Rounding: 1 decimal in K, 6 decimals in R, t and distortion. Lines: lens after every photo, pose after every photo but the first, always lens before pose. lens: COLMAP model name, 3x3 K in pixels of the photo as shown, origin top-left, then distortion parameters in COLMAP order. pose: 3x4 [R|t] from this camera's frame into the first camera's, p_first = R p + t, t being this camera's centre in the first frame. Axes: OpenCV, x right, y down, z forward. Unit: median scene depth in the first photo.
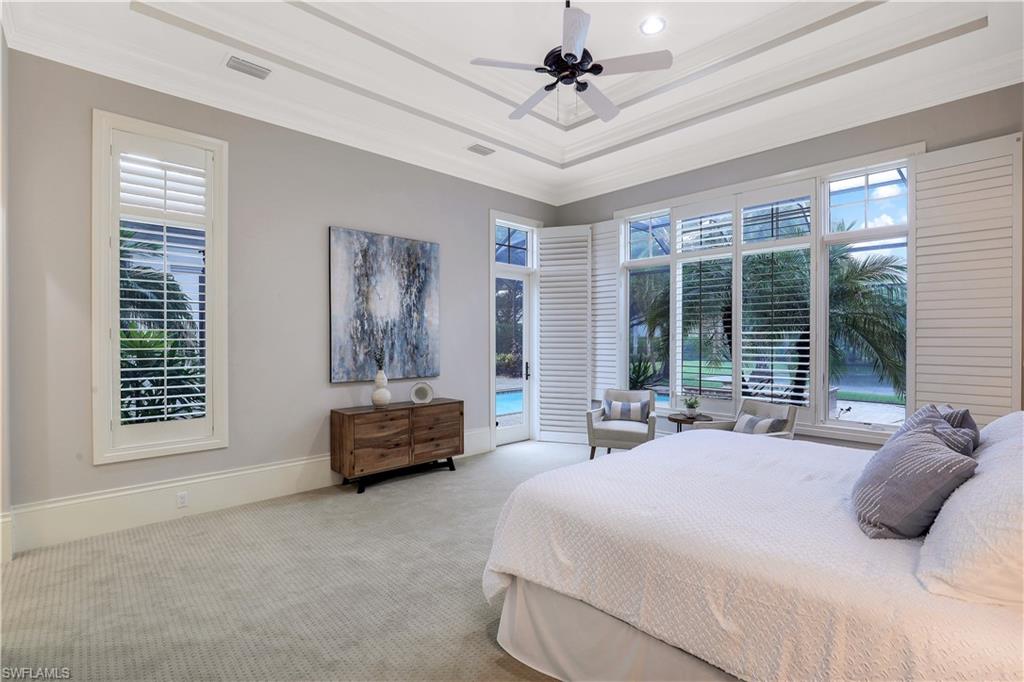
lens RADIAL K [[468.1, 0, 507.8], [0, 468.1, 341.2], [0, 0, 1]] dist [-0.009187, 0.000986]
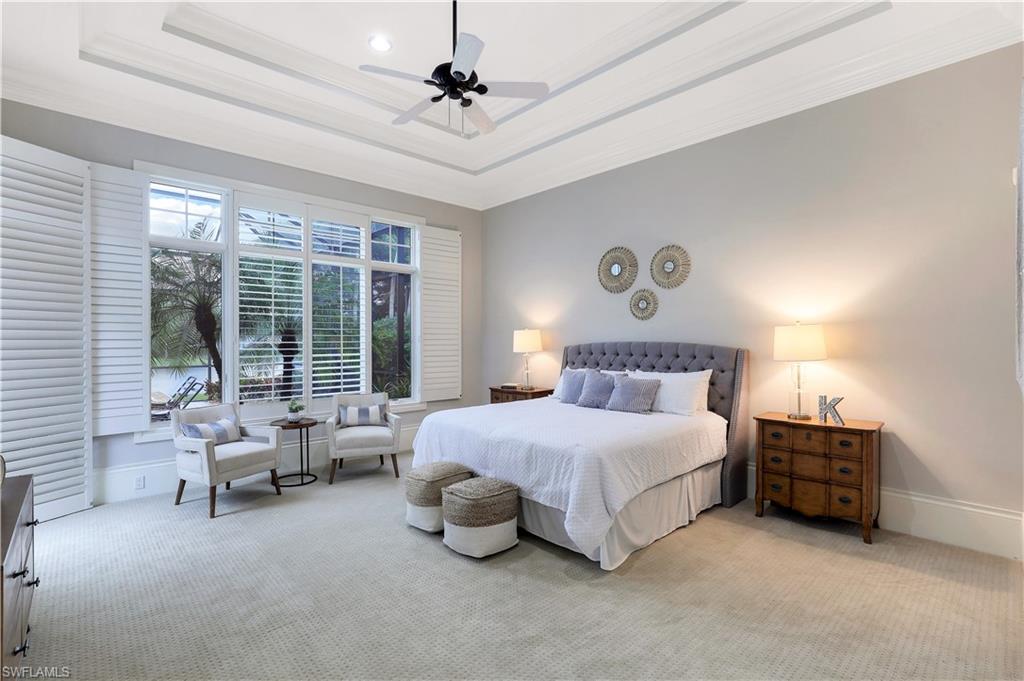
lens RADIAL K [[468.1, 0, 507.8], [0, 468.1, 340.7], [0, 0, 1]] dist [-0.009187, 0.000986]
pose [[0.017484, -0.005669, 0.999831, -0.536084], [0.004295, 0.999975, 0.005594, -0.008905], [-0.999838, 0.004196, 0.017508, 0.503398]]
